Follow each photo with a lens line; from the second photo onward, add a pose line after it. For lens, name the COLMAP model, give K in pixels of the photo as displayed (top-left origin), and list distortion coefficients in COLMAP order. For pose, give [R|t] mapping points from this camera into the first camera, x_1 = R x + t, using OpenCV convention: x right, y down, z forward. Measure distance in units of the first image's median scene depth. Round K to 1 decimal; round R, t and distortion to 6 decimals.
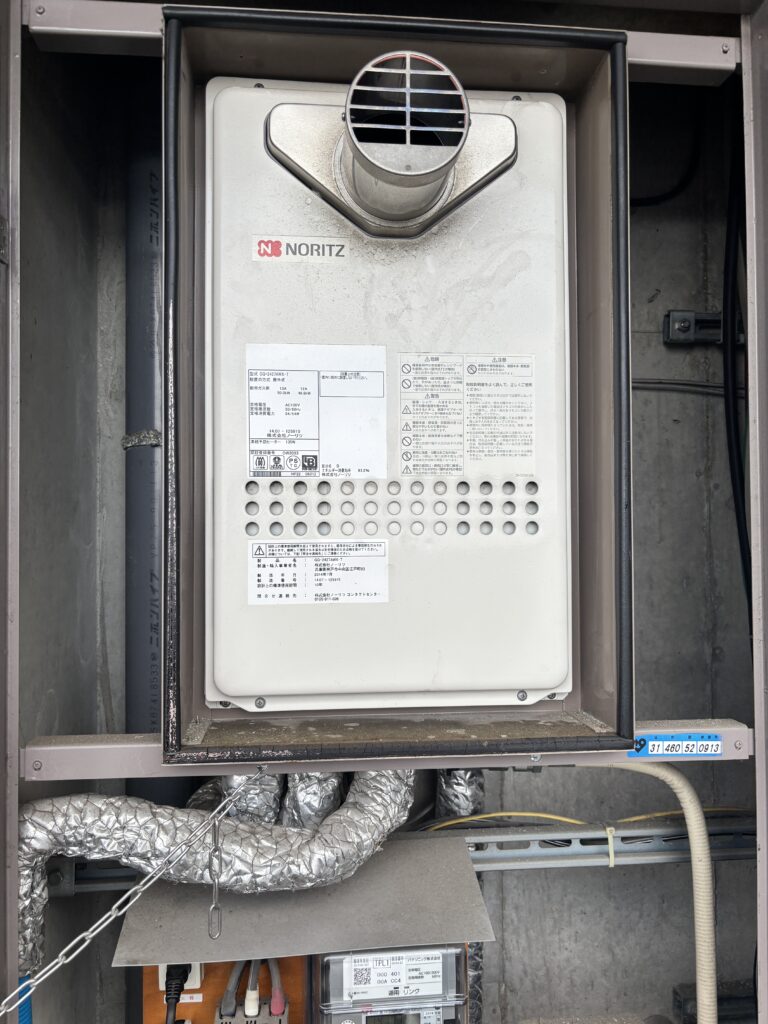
lens RADIAL K [[770.4, 0, 384.0], [0, 770.4, 512.0], [0, 0, 1]] dist [0.070520, -0.081068]
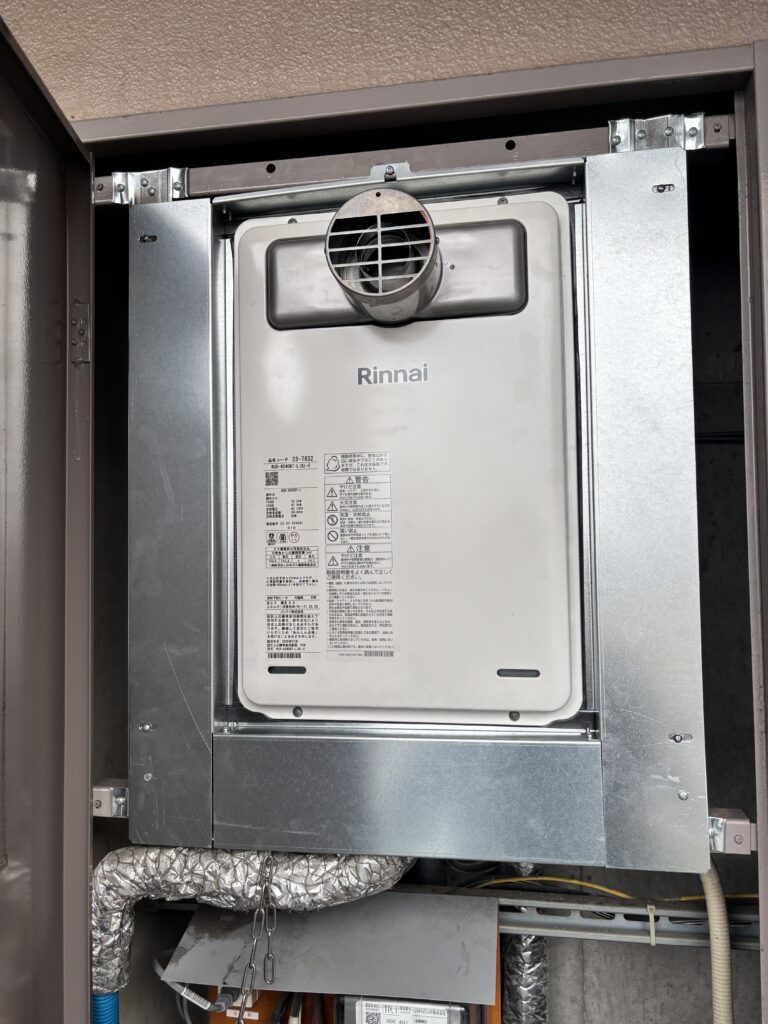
lens RADIAL K [[770.4, 0, 384.0], [0, 770.4, 512.0], [0, 0, 1]] dist [0.070520, -0.081068]
pose [[0.961314, -0.023675, -0.274435, 0.227106], [0.018480, 0.999598, -0.021499, -0.071956], [0.274833, 0.015595, 0.961365, -0.048959]]
